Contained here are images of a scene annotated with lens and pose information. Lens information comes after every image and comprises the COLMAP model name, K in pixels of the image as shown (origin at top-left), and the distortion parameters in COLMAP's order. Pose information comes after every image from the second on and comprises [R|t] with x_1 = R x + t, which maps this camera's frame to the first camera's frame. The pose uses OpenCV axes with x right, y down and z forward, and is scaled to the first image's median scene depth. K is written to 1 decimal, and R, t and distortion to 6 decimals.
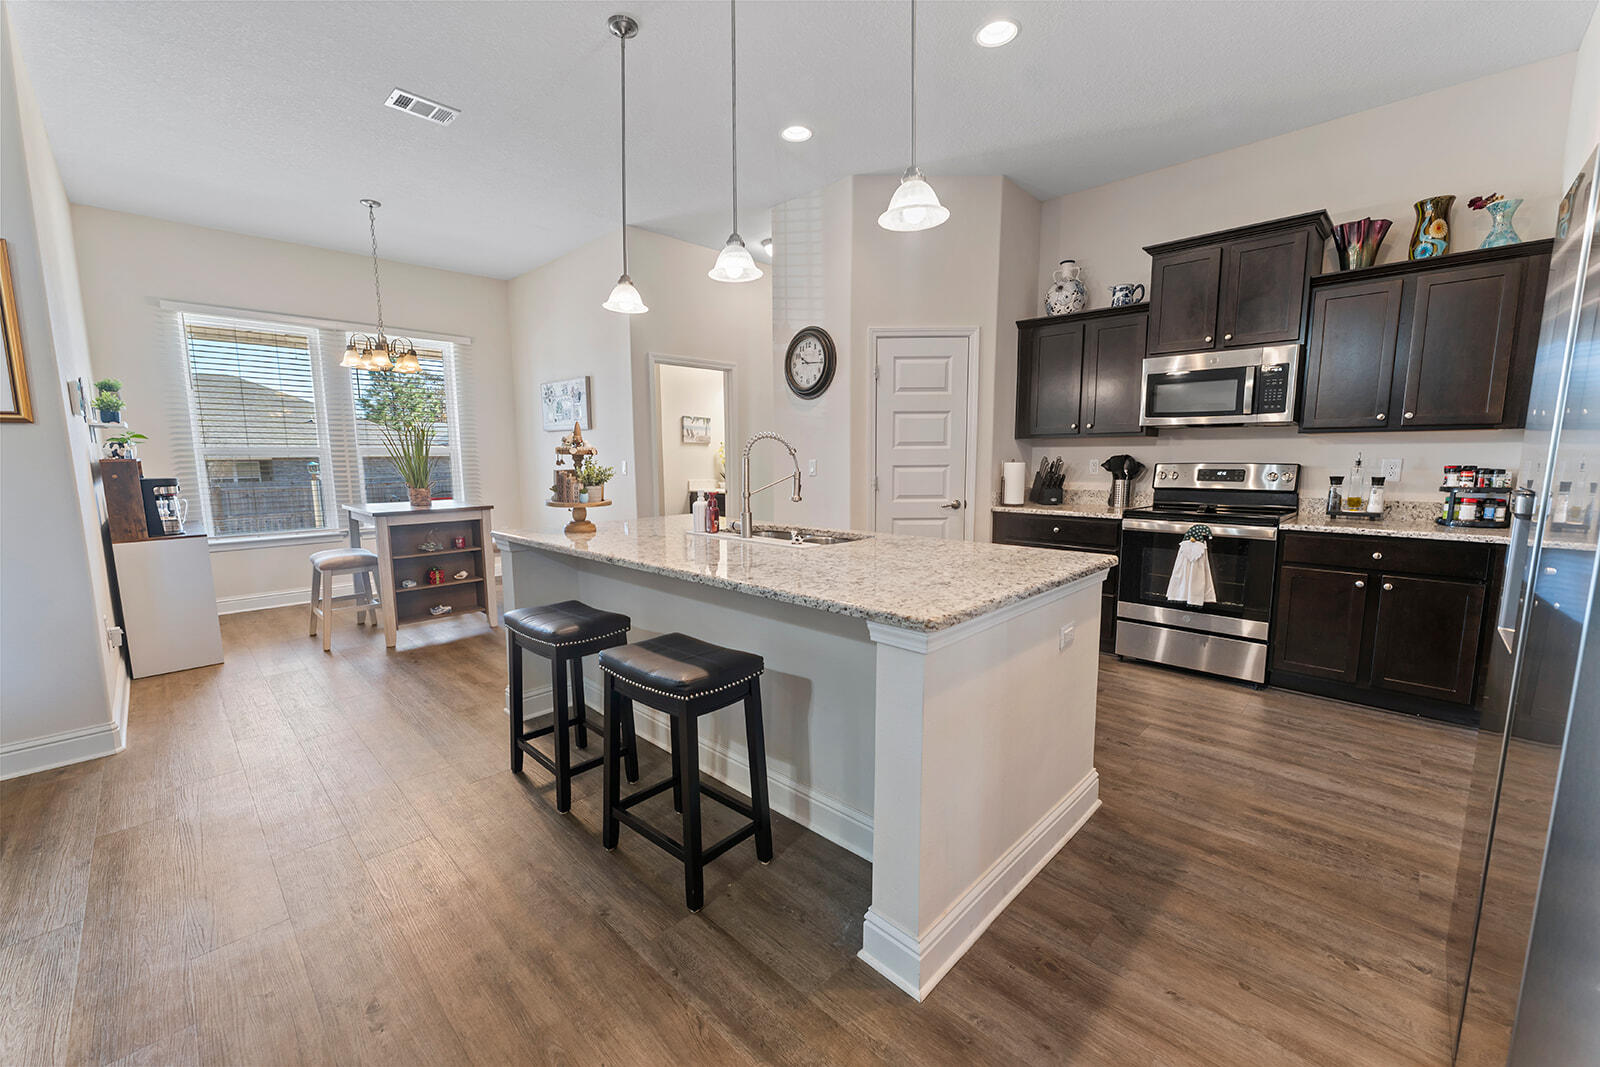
lens RADIAL K [[632.1, 0, 795.3], [0, 632.1, 537.5], [0, 0, 1]] dist [0.002330, 0.000187]
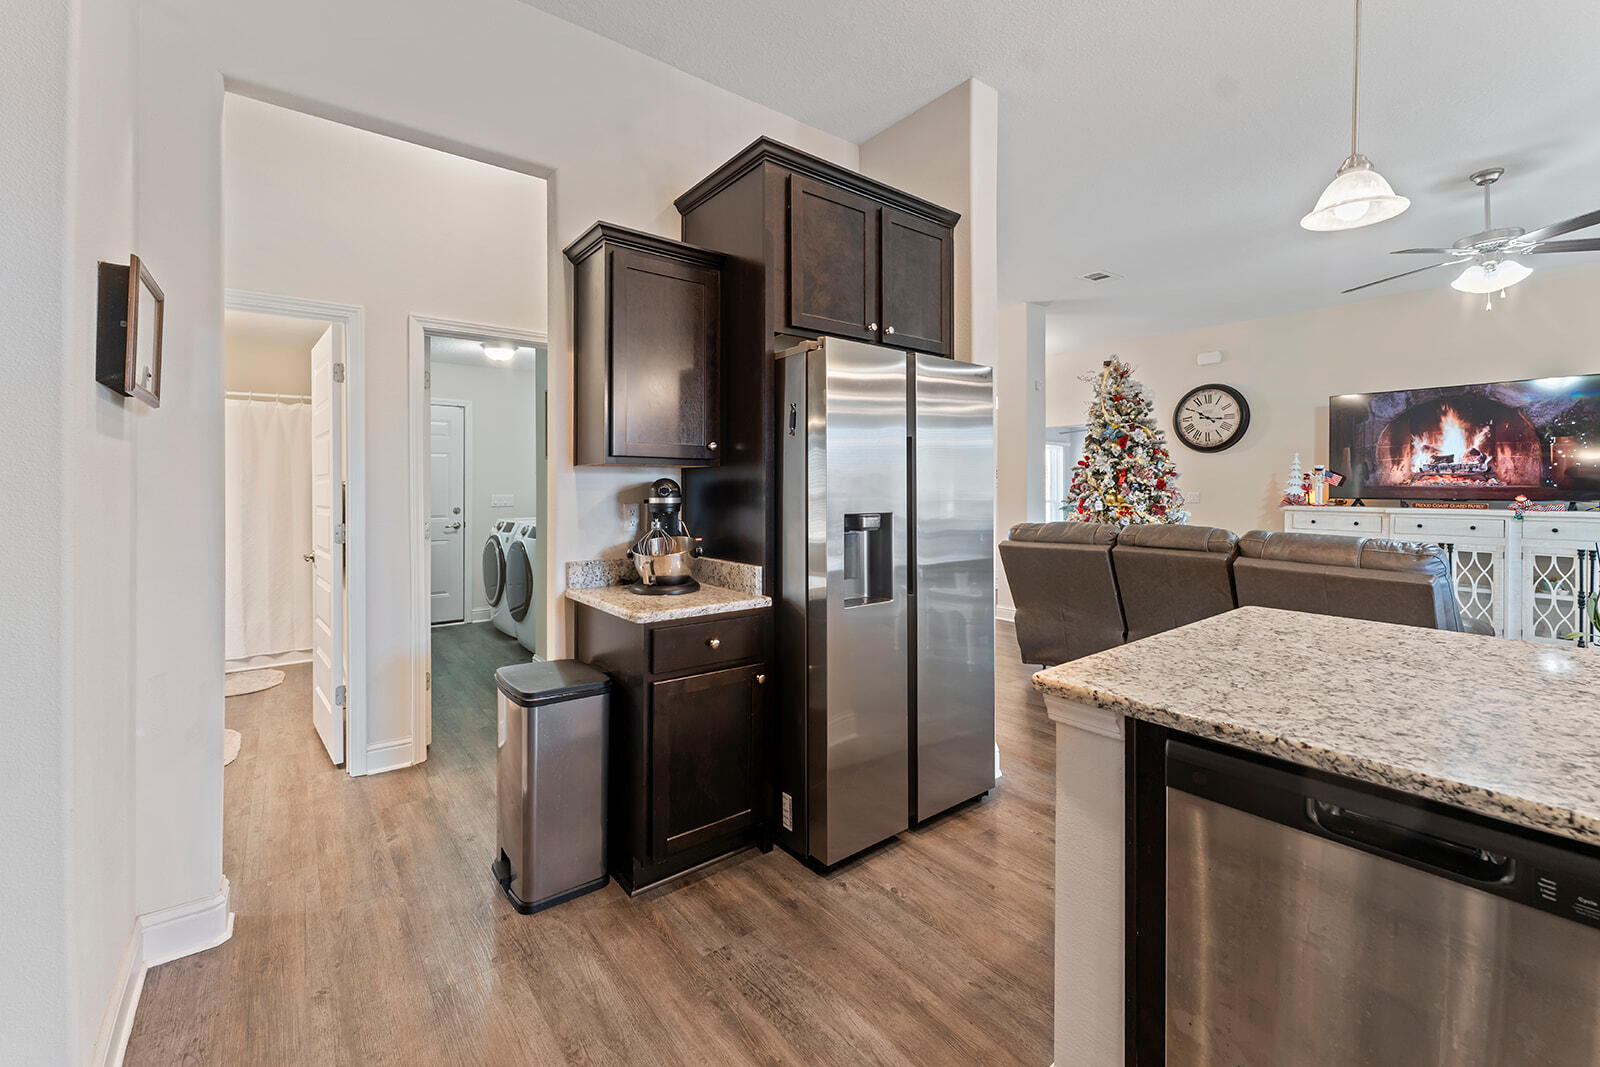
lens RADIAL K [[654.6, 0, 795.8], [0, 654.6, 490.5], [0, 0, 1]] dist [-0.001670, -0.000275]
pose [[-0.991231, 0.004071, 0.132075, 0.647568], [0.022328, 0.990314, 0.137043, -0.221107], [-0.130237, 0.138790, -0.981721, 1.592334]]
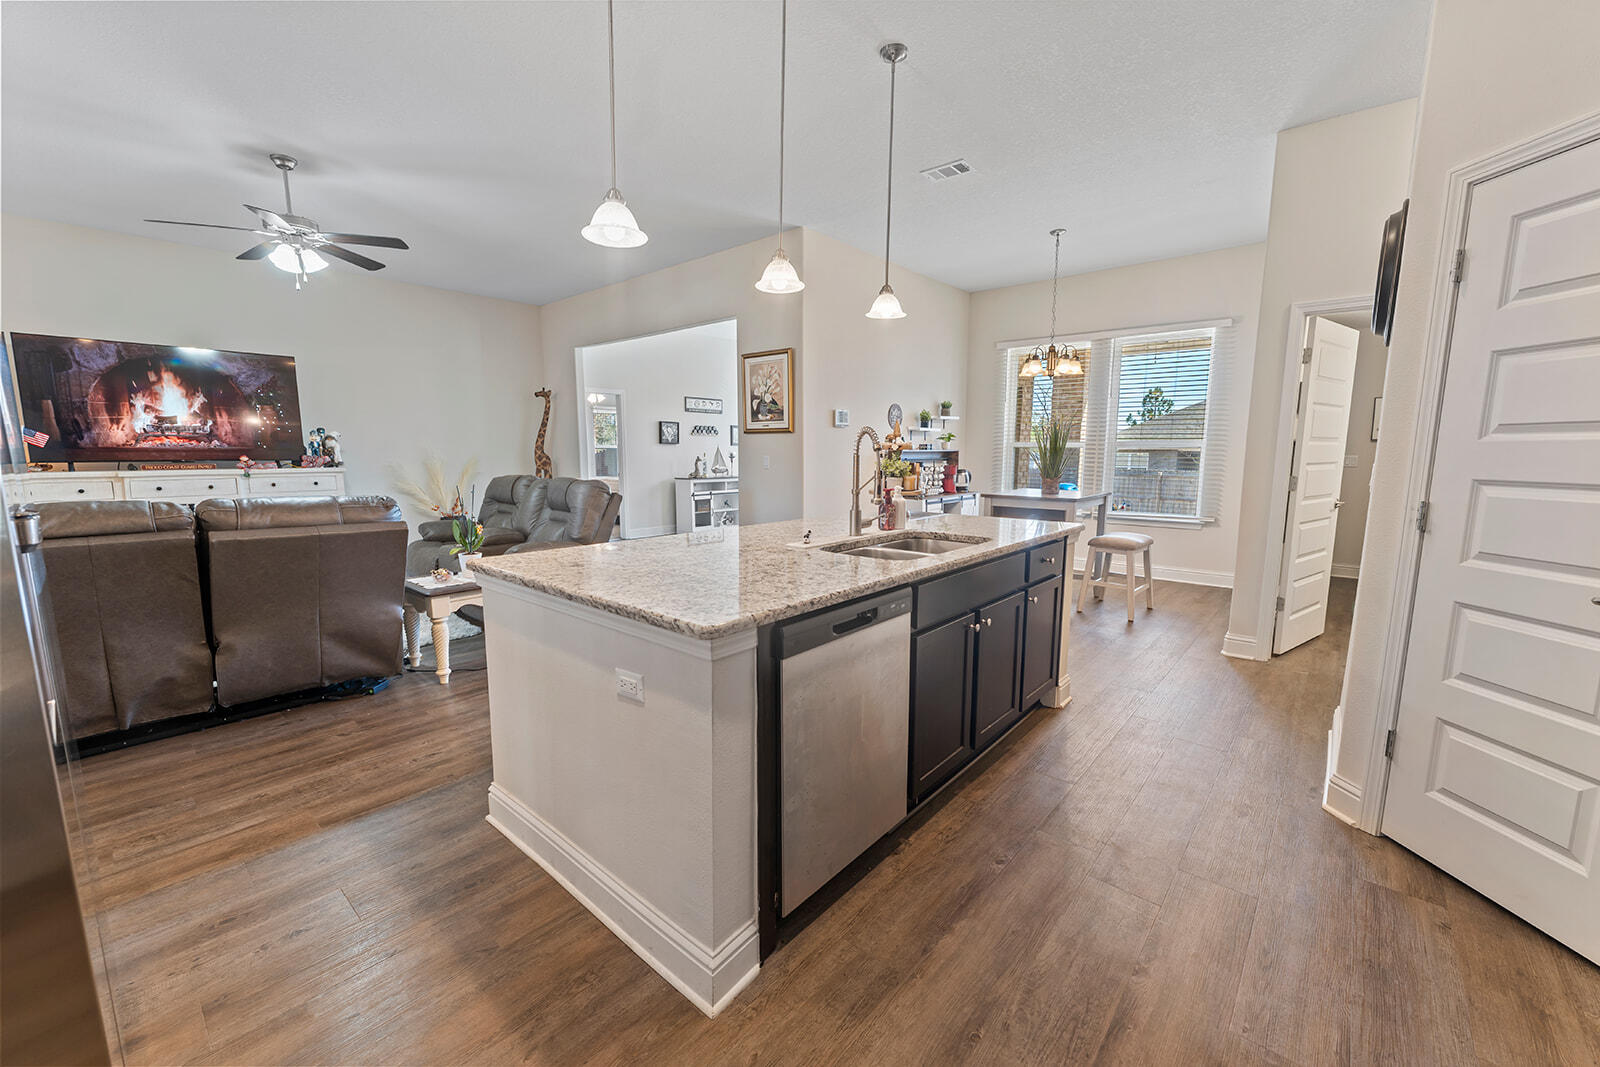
lens RADIAL K [[632.1, 0, 795.3], [0, 632.1, 537.5], [0, 0, 1]] dist [0.002330, 0.000187]
pose [[0.052022, 0.144409, -0.988150, 1.092695], [-0.131925, 0.981811, 0.136537, -0.145913], [0.989894, 0.123258, 0.070127, 1.040116]]
